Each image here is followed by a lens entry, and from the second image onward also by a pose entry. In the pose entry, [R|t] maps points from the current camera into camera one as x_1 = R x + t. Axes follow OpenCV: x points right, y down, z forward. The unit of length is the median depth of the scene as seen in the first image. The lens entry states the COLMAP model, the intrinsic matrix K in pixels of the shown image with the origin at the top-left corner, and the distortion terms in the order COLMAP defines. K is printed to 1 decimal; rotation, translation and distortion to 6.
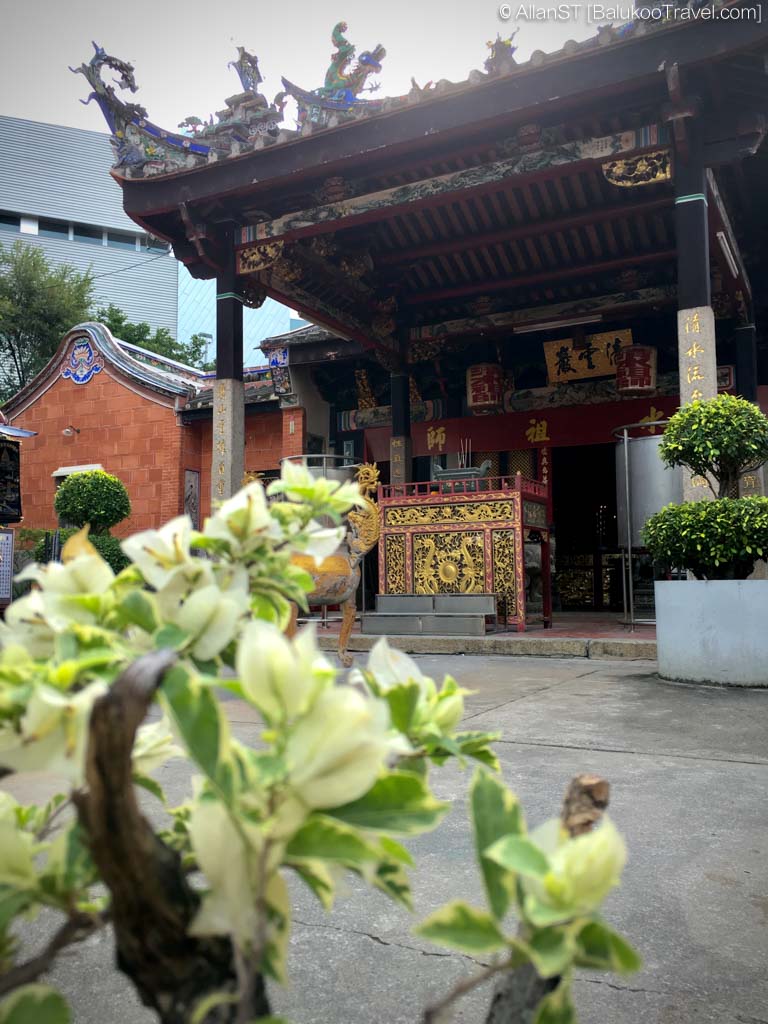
lens RADIAL K [[884.3, 0, 383.2], [0, 884.3, 489.7], [0, 0, 1]] dist [0.078864, -0.138799]
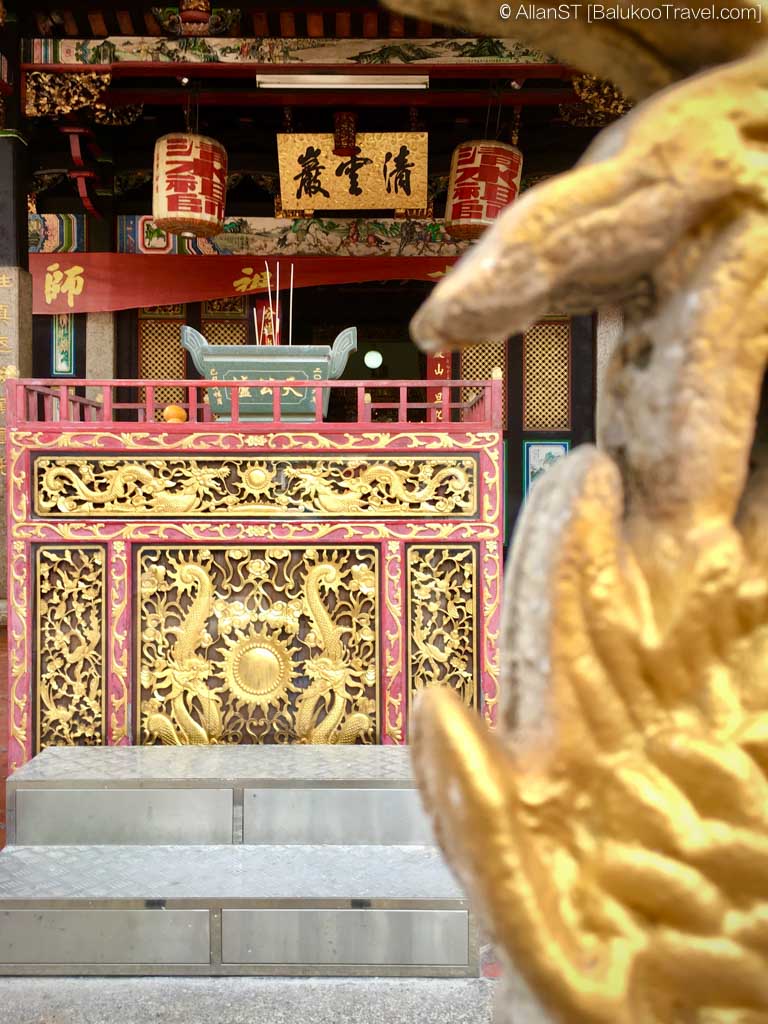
lens RADIAL K [[884.3, 0, 383.2], [0, 884.3, 489.7], [0, 0, 1]] dist [0.078864, -0.138799]
pose [[0.886251, 0.007632, 0.463142, -0.025686], [-0.063804, 0.992345, 0.105741, -0.005939], [-0.458790, -0.123264, 0.879953, 0.523798]]
